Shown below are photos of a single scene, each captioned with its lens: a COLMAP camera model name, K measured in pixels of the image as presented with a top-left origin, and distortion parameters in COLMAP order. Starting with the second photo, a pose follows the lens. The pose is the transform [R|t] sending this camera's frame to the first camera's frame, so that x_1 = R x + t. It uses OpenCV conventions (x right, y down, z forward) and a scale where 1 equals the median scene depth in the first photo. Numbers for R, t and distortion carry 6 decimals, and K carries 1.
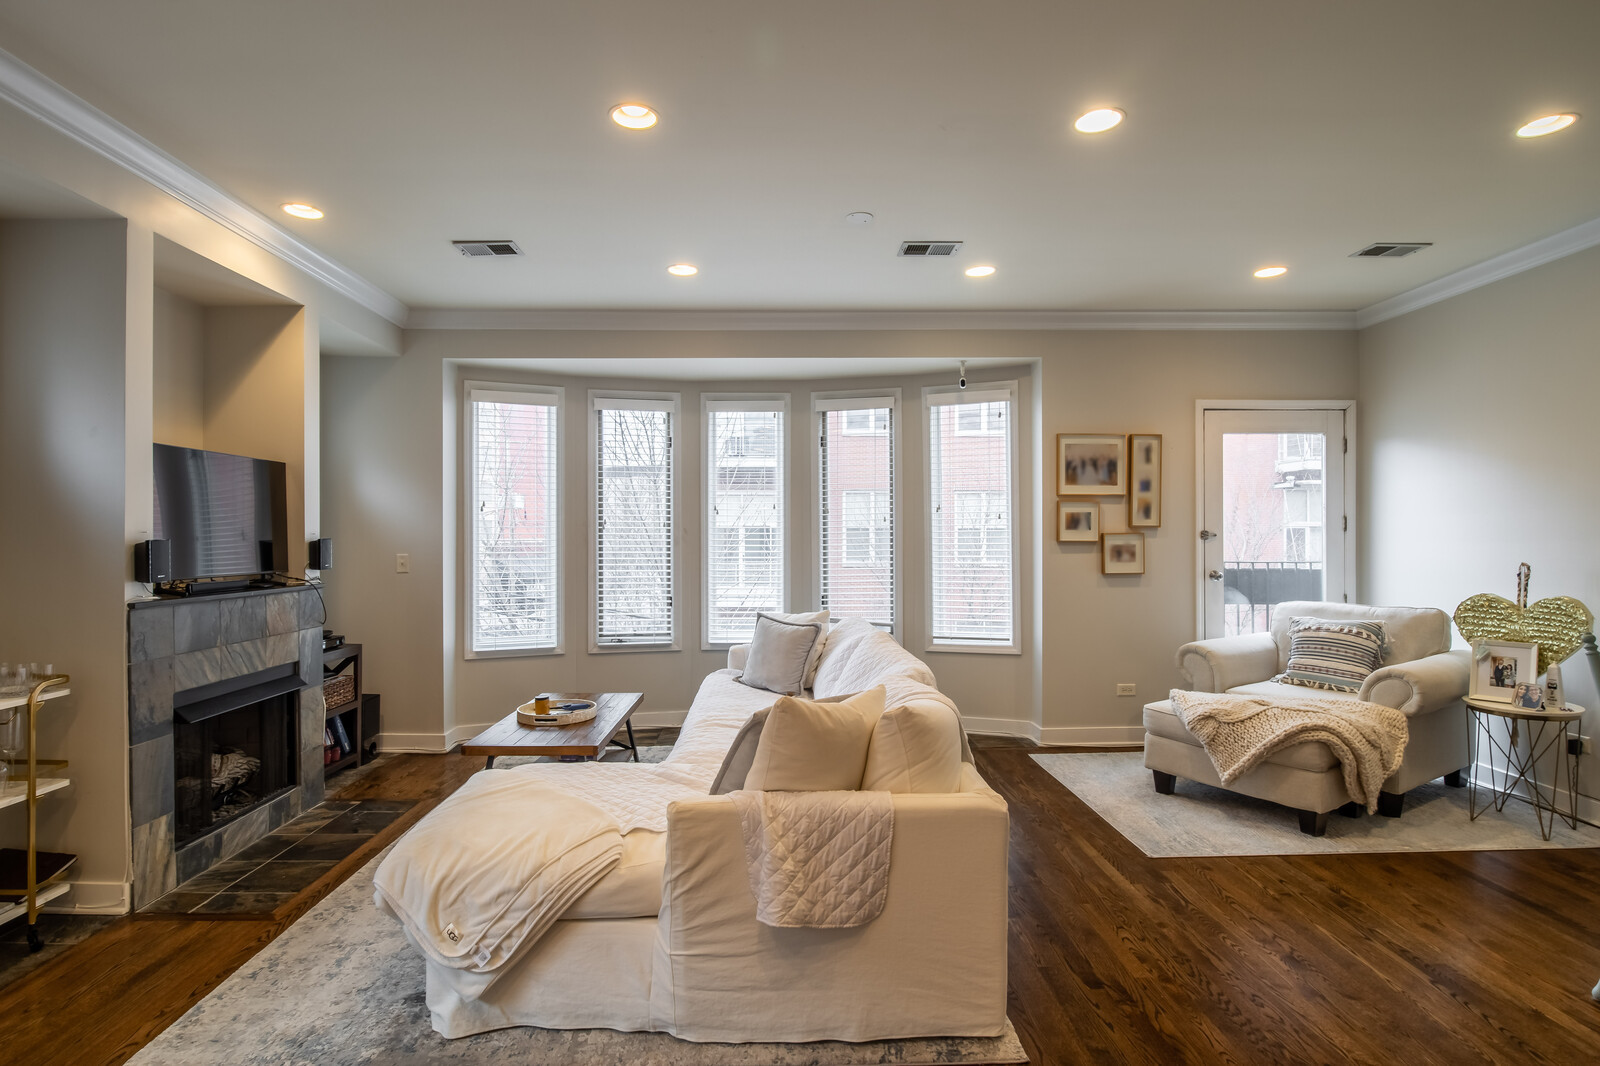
lens RADIAL K [[795.8, 0, 791.6], [0, 795.8, 534.2], [0, 0, 1]] dist [-0.004502, -0.001715]
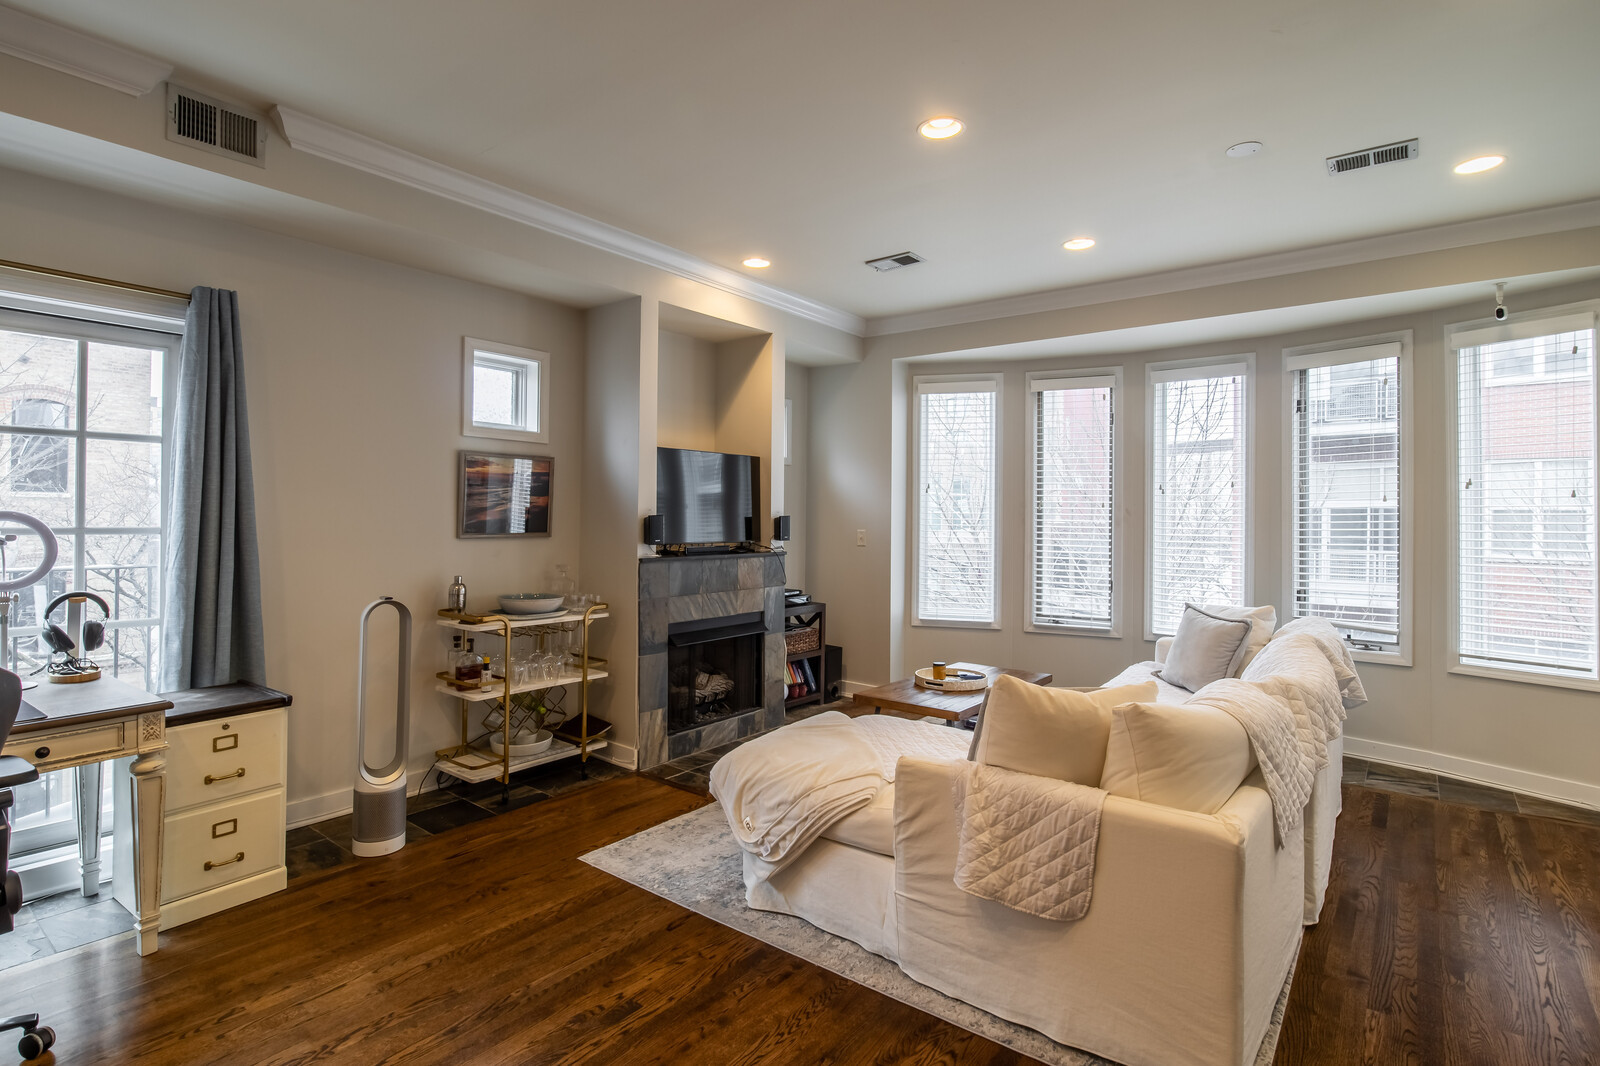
lens RADIAL K [[805.4, 0, 796.7], [0, 805.4, 509.7], [0, 0, 1]] dist [-0.006957, -0.000459]
pose [[0.776120, 0.004283, -0.630571, 0.239685], [-0.008303, 0.999960, -0.003428, -0.000164], [0.630531, 0.007895, 0.776124, 0.020809]]
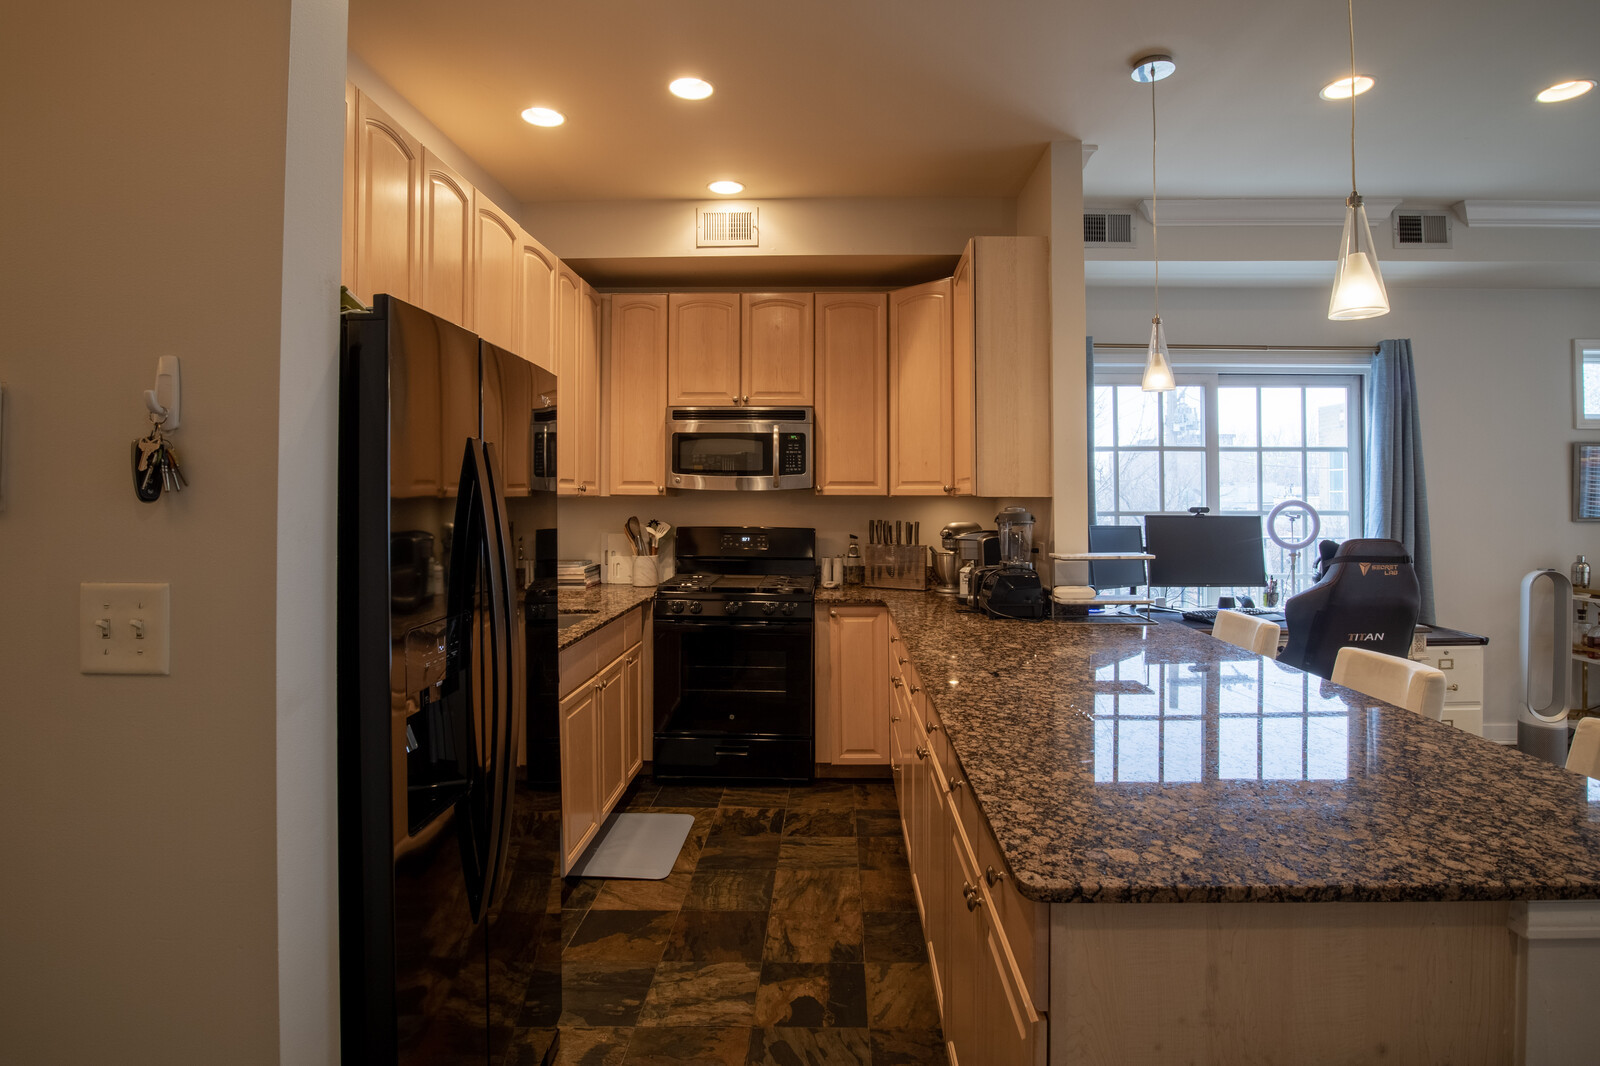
lens RADIAL K [[828.9, 0, 821.6], [0, 828.9, 481.7], [0, 0, 1]] dist [-0.022244, 0.000761]
pose [[-0.033593, -0.015567, -0.999314, 0.440690], [0.003578, 0.999870, -0.015696, -0.005461], [0.999429, -0.004103, -0.033533, -0.473707]]
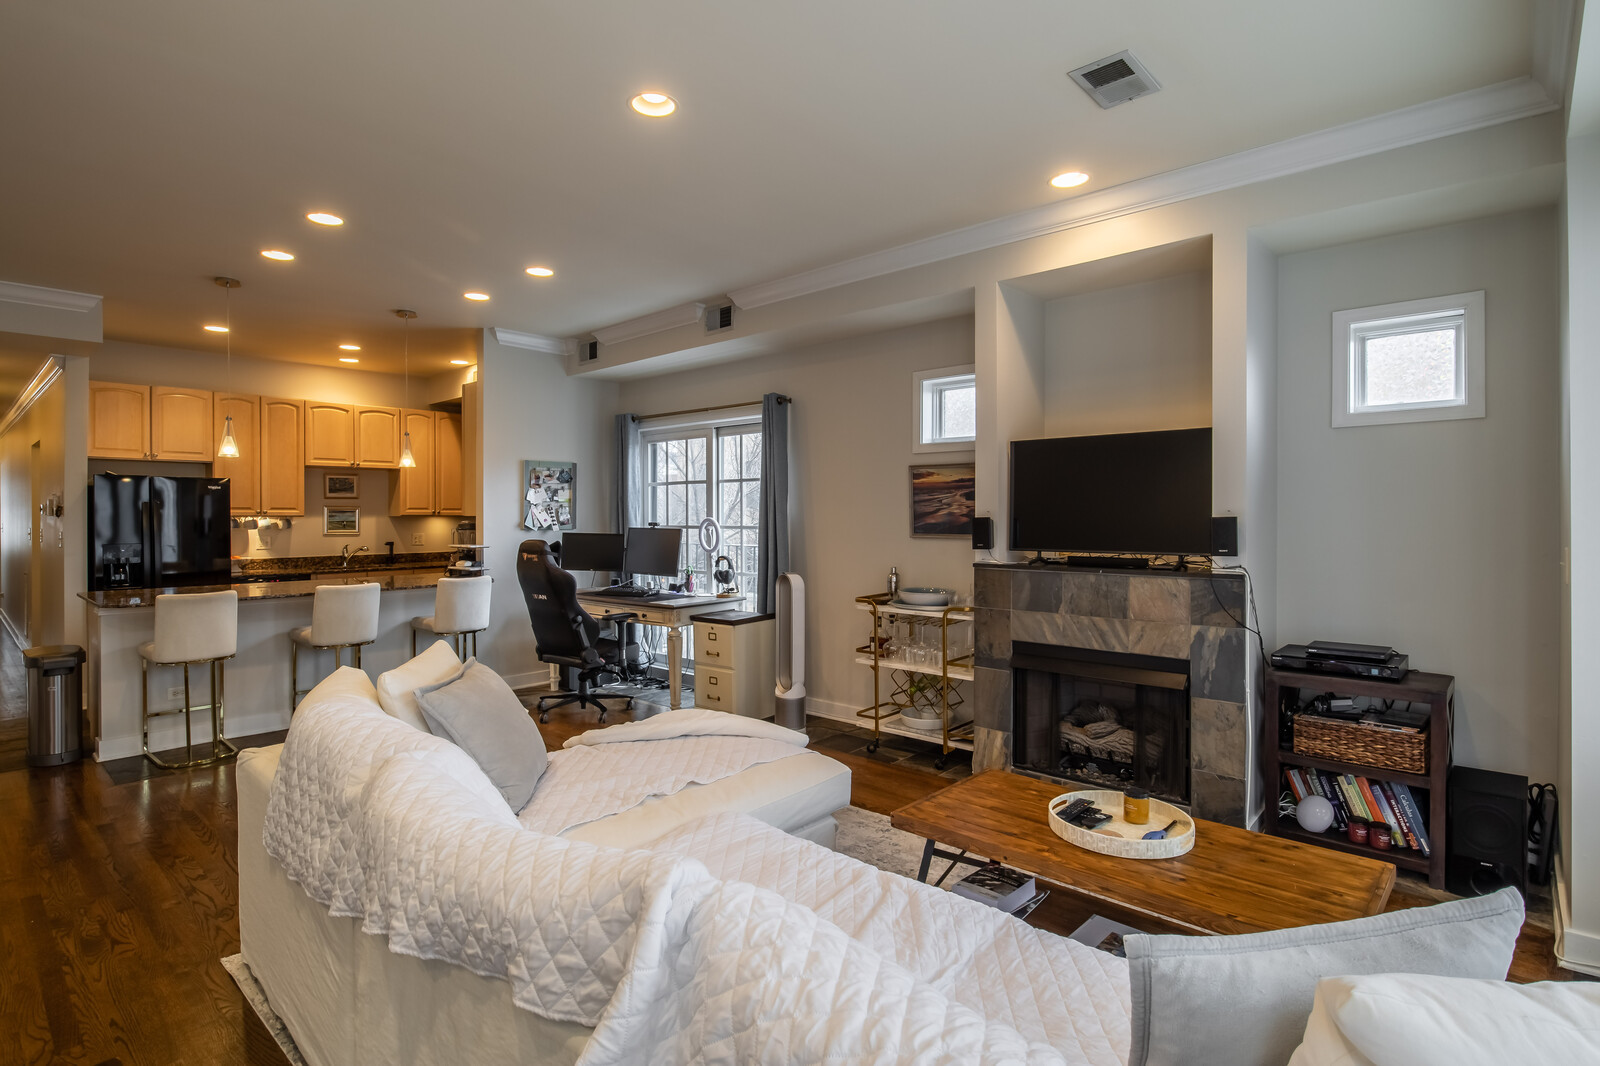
lens RADIAL K [[803.6, 0, 797.7], [0, 803.6, 520.2], [0, 0, 1]] dist [-0.010426, 0.000528]
pose [[-0.694301, 0.006266, -0.719658, 0.290307], [0.005115, 0.999980, 0.003773, 0.003521], [0.719667, -0.001062, -0.694319, 1.287610]]
